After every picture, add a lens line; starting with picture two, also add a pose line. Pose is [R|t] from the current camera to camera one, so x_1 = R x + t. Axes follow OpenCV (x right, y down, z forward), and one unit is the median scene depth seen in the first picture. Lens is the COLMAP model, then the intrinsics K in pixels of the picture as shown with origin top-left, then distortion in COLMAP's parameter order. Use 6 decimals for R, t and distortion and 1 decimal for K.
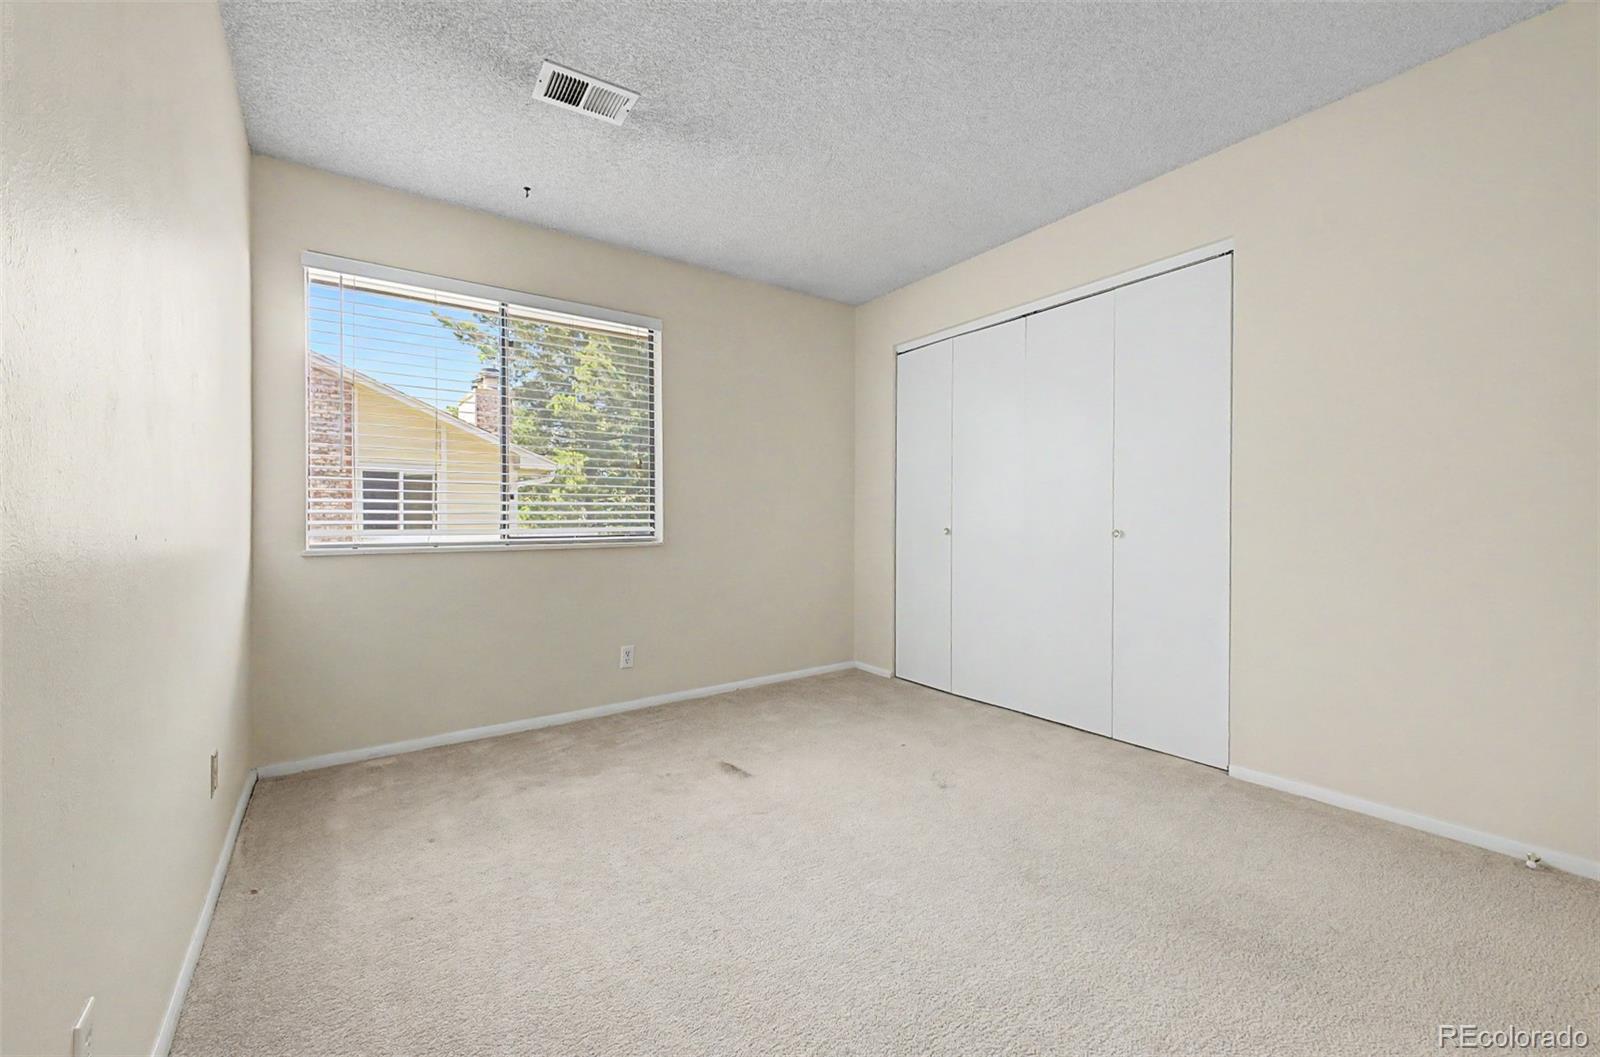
lens RADIAL K [[645.2, 0, 799.2], [0, 645.2, 523.9], [0, 0, 1]] dist [0.013269, -0.000759]
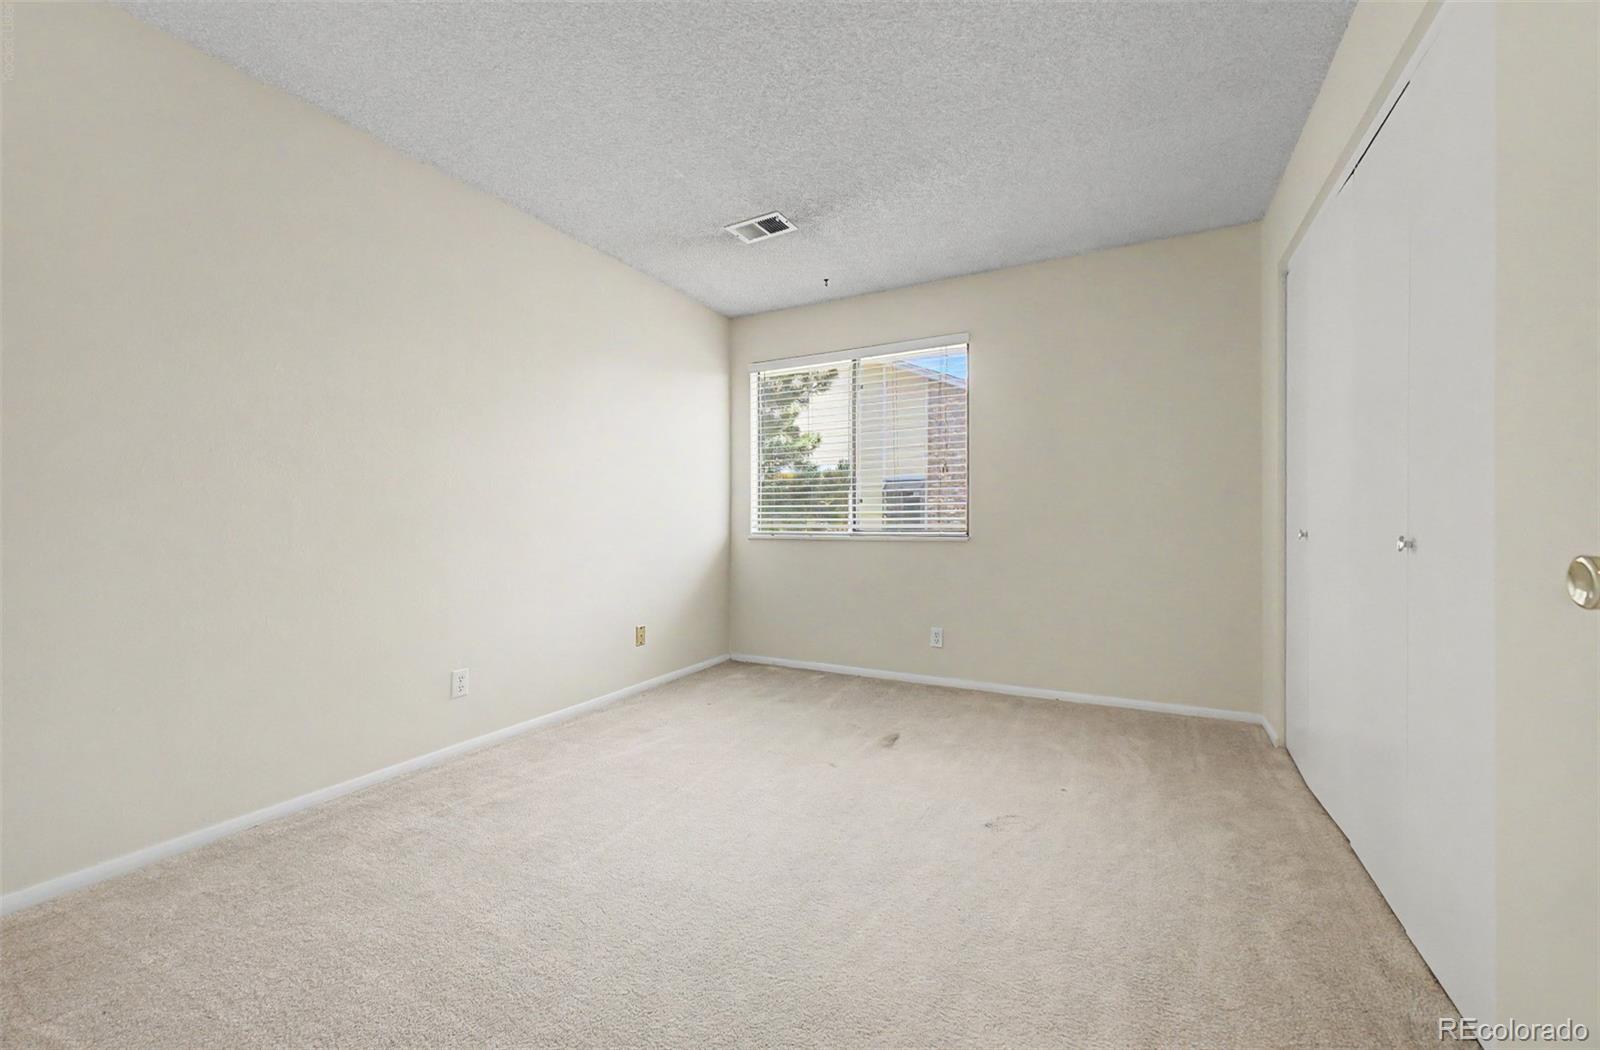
lens RADIAL K [[645.2, 0, 796.3], [0, 645.2, 520.5], [0, 0, 1]] dist [0.013269, -0.000759]
pose [[0.450504, 0.017834, -0.892596, 0.701062], [-0.002857, 0.999824, 0.018535, -0.026741], [0.892770, -0.005800, 0.450476, 0.276352]]
